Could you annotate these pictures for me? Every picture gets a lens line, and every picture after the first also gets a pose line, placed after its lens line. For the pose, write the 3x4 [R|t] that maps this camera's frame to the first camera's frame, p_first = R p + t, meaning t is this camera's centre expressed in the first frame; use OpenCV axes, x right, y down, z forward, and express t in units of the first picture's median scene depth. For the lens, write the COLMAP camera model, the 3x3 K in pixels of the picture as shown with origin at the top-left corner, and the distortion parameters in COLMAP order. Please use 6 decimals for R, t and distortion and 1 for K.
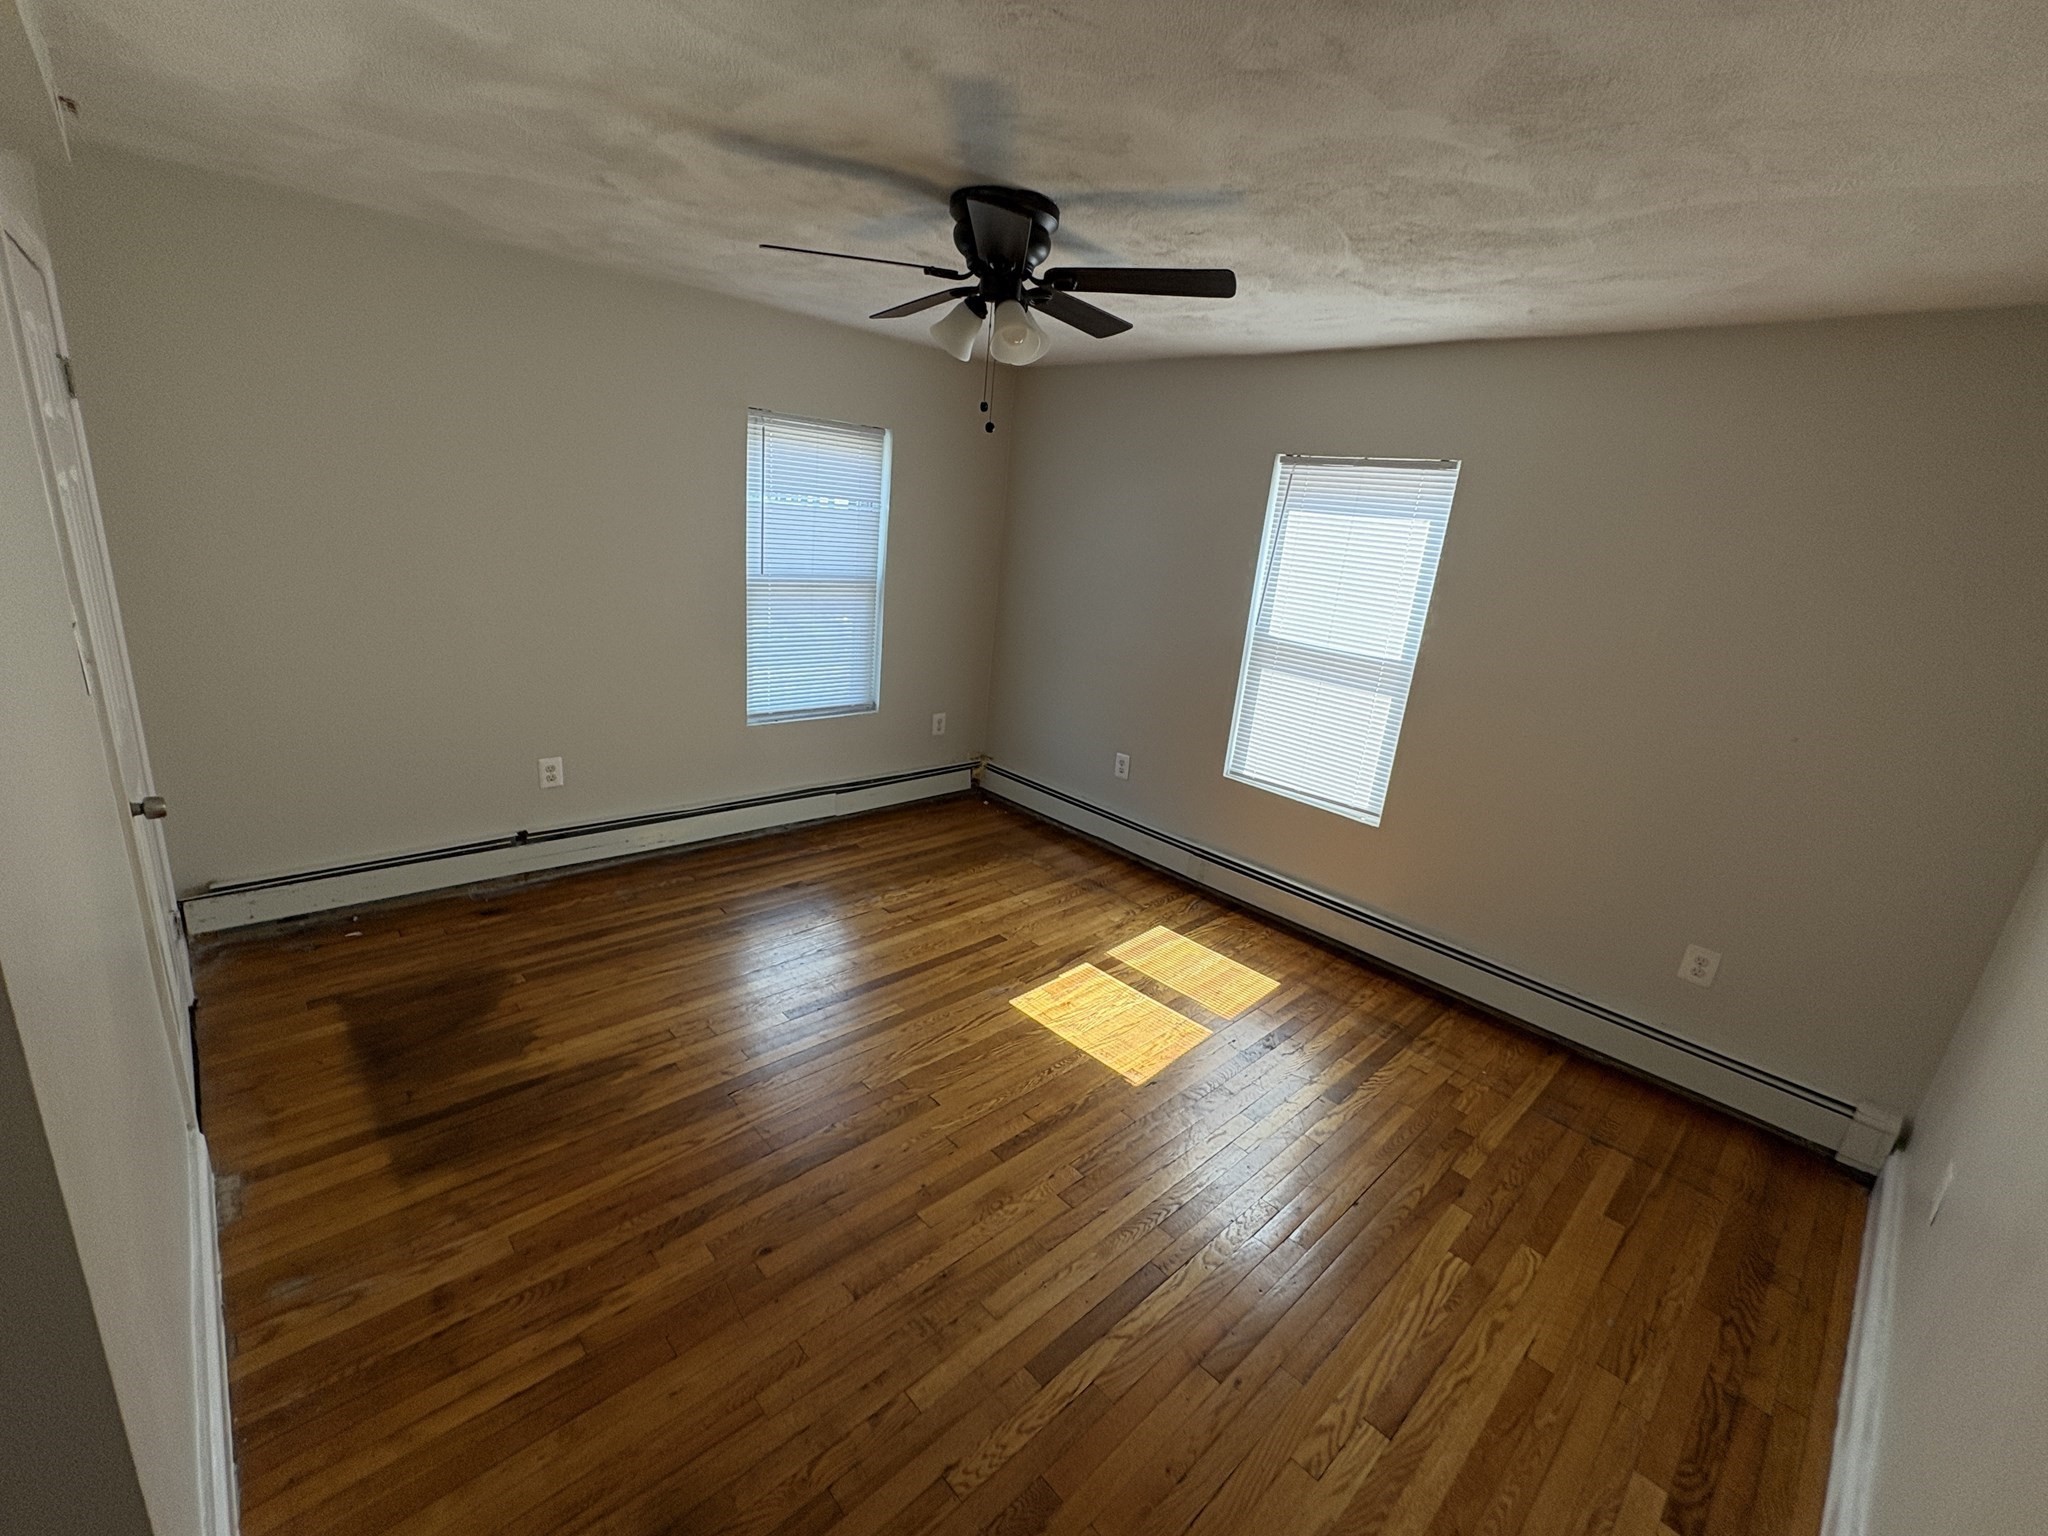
lens RADIAL K [[868.7, 0, 1029.6], [0, 868.7, 771.7], [0, 0, 1]] dist [-0.003619, 0.000607]
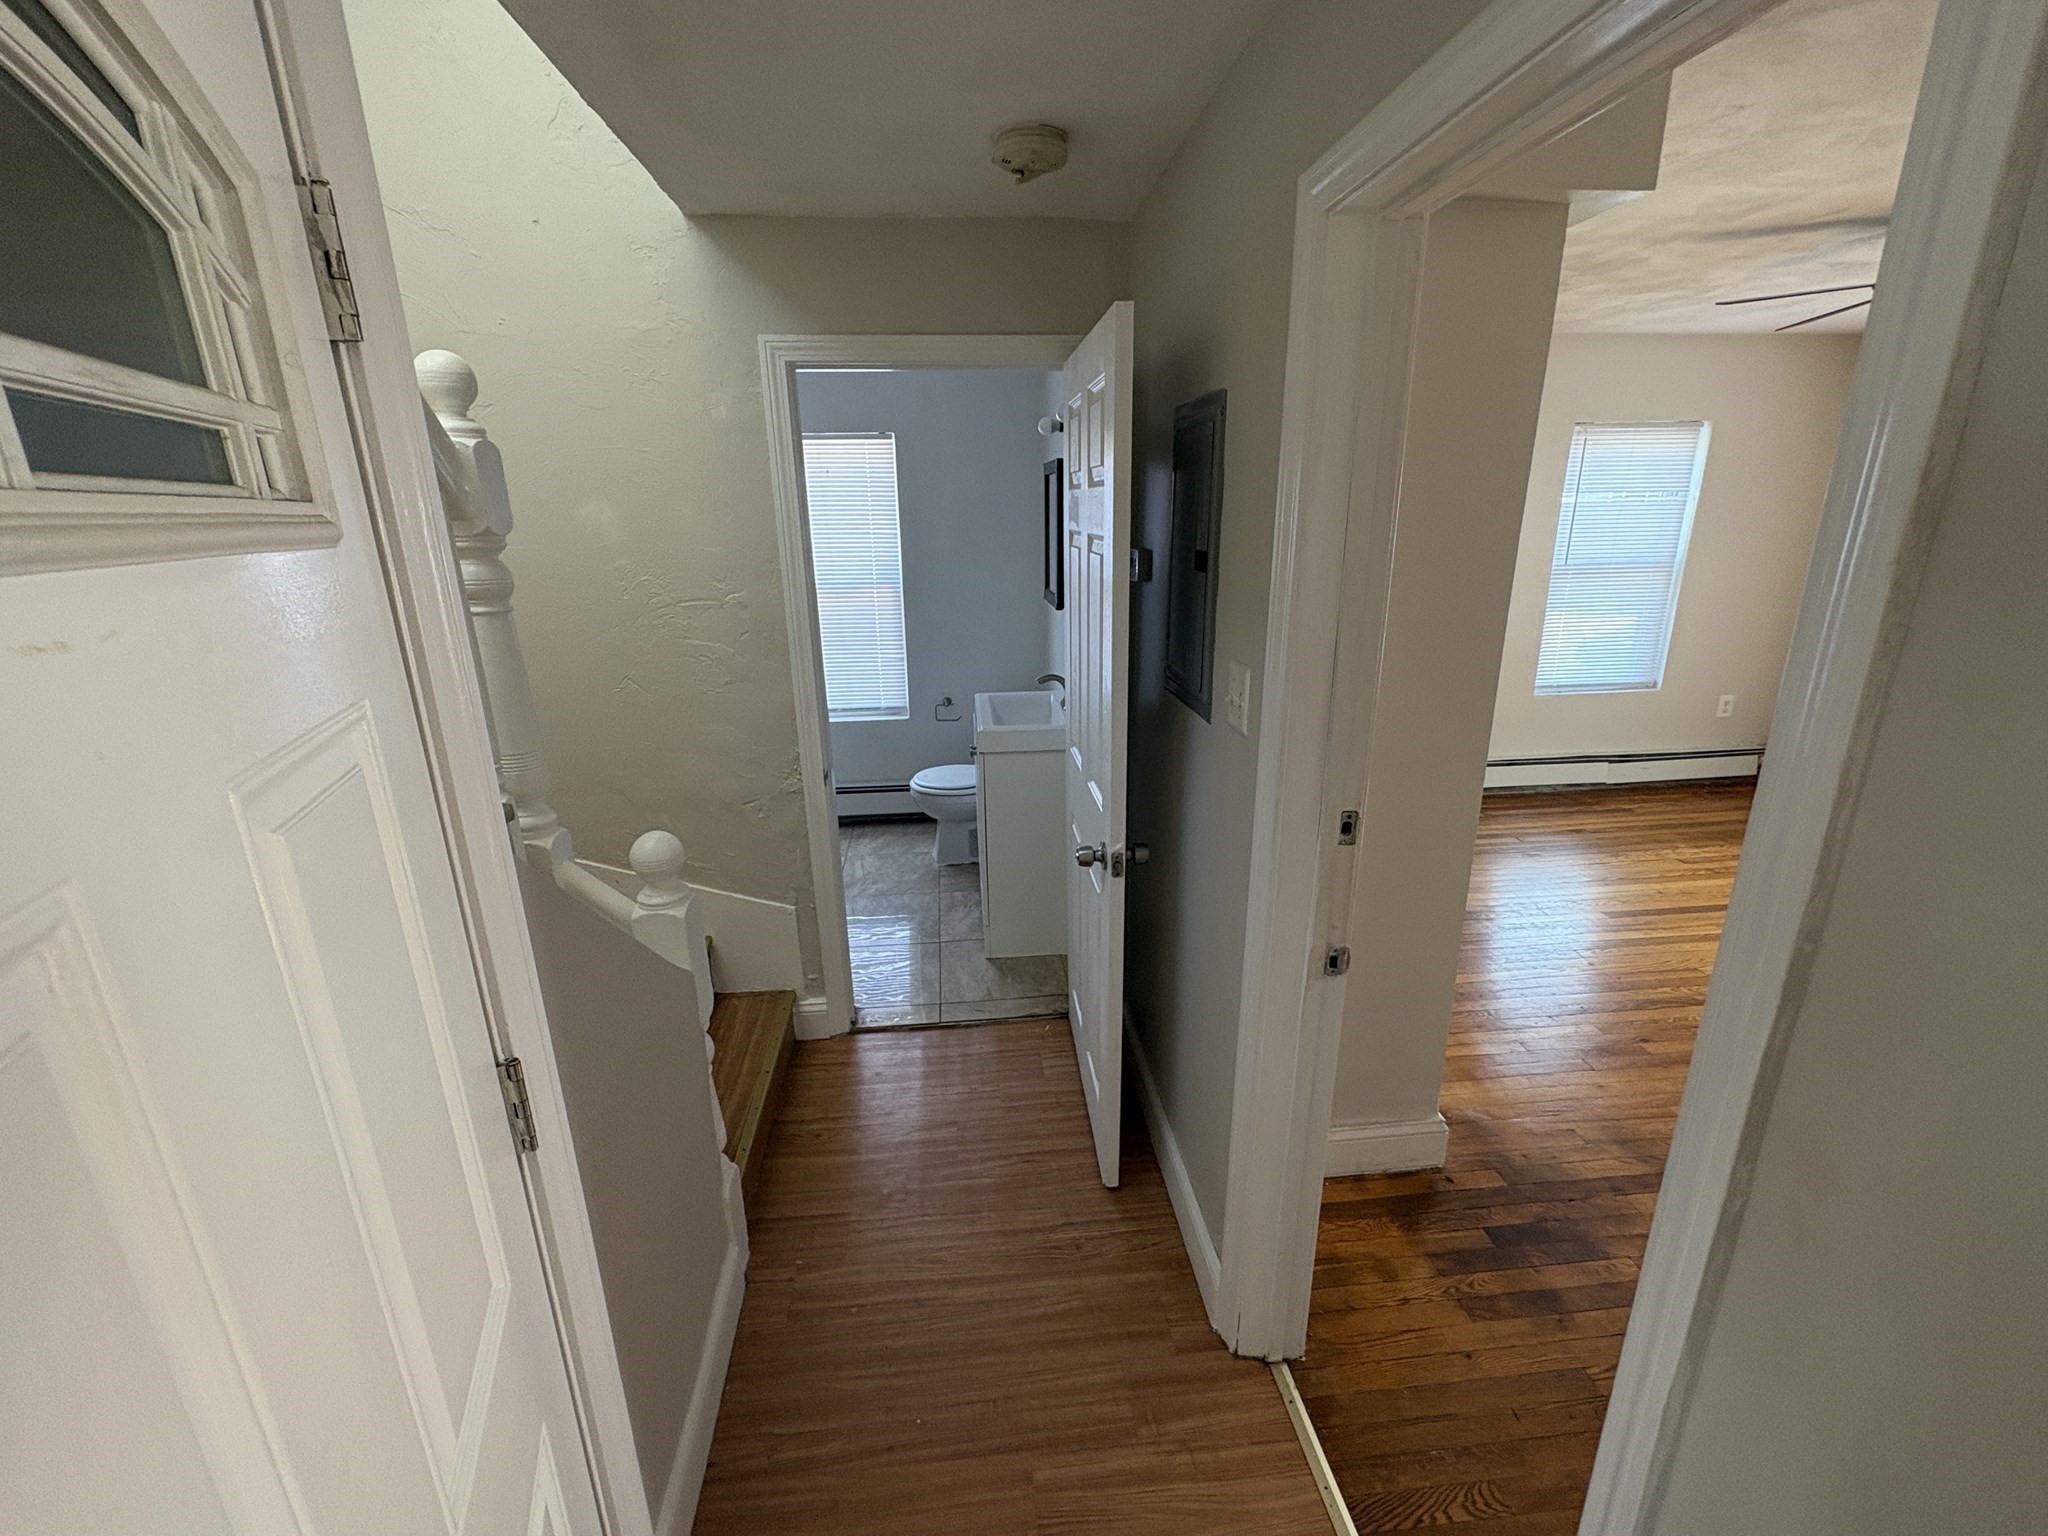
lens RADIAL K [[868.7, 0, 1018.4], [0, 868.7, 774.2], [0, 0, 1]] dist [-0.003619, 0.000607]
pose [[0.771526, 0.079215, -0.631247, -0.110248], [-0.091421, 0.995725, 0.013217, 0.096914], [0.629595, 0.047512, 0.775469, -0.324569]]
